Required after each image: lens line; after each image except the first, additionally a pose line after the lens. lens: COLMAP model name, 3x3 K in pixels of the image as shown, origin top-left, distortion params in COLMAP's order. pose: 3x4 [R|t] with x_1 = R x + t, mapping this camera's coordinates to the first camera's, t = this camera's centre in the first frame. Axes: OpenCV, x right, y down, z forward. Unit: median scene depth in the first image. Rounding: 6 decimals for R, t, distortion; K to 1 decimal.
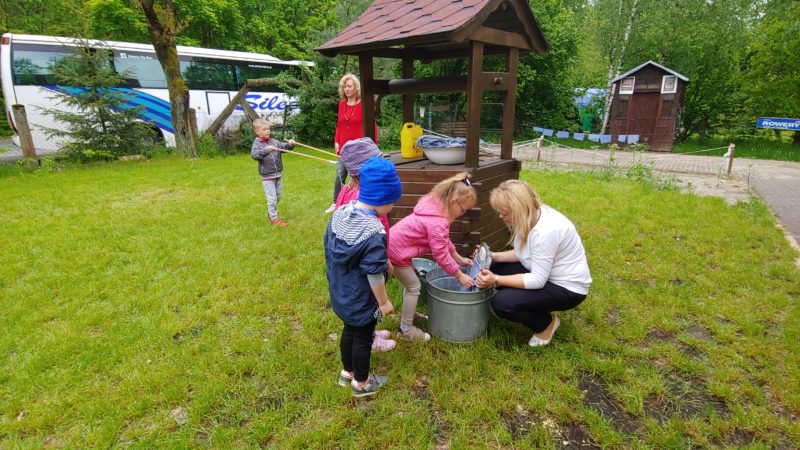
lens RADIAL K [[396.9, 0, 400.0], [0, 396.9, 225.0], [0, 0, 1]] dist [0.004383, -0.016108]
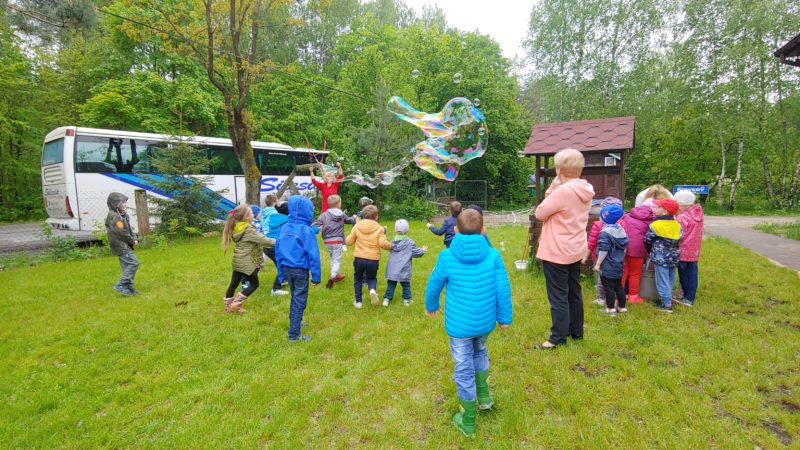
lens RADIAL K [[399.5, 0, 400.1], [0, 399.5, 221.5], [0, 0, 1]] dist [-0.000119, -0.011473]
pose [[0.983441, -0.040498, 0.176645, -0.258723], [0.074621, 0.978740, -0.191048, 0.038053], [-0.165153, 0.201066, 0.965555, -0.136429]]
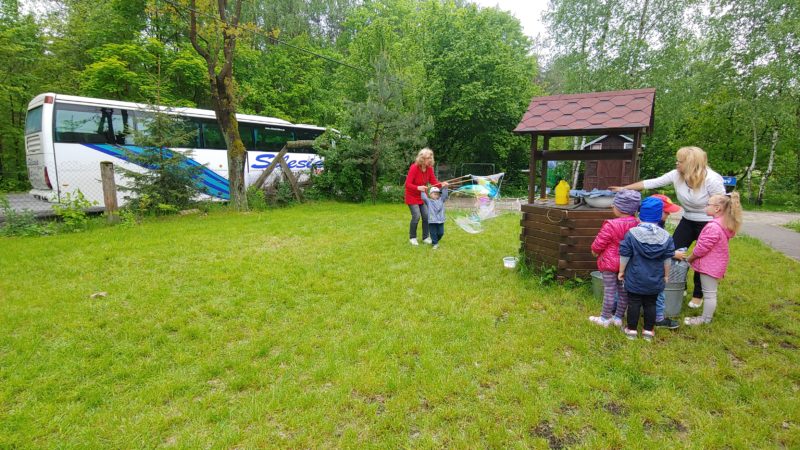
lens RADIAL K [[396.9, 0, 400.0], [0, 396.9, 225.0], [0, 0, 1]] dist [0.004383, -0.016108]
pose [[0.990341, -0.014449, 0.137900, -0.199707], [0.033670, 0.989847, -0.138090, 0.021990], [-0.134505, 0.141399, 0.980773, -0.077701]]
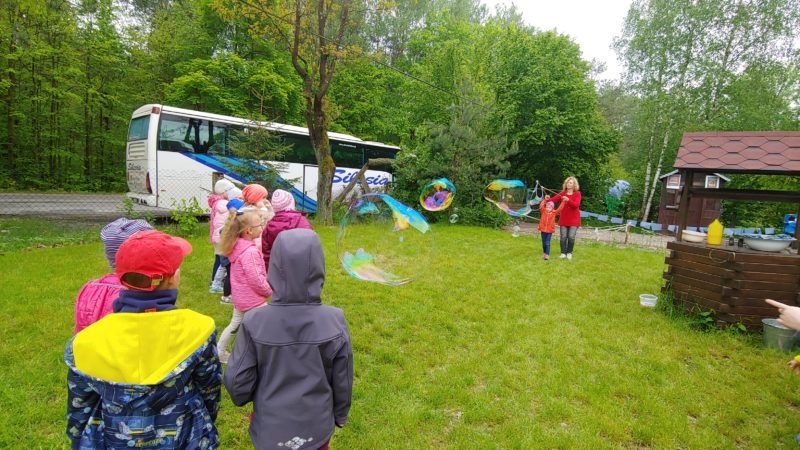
lens RADIAL K [[399.5, 0, 400.1], [0, 399.5, 221.5], [0, 0, 1]] dist [-0.000119, -0.011473]
pose [[0.997134, 0.051113, 0.055783, -0.304380], [-0.039769, 0.981312, -0.188267, 0.015013], [-0.064364, 0.185509, 0.980532, -0.073500]]
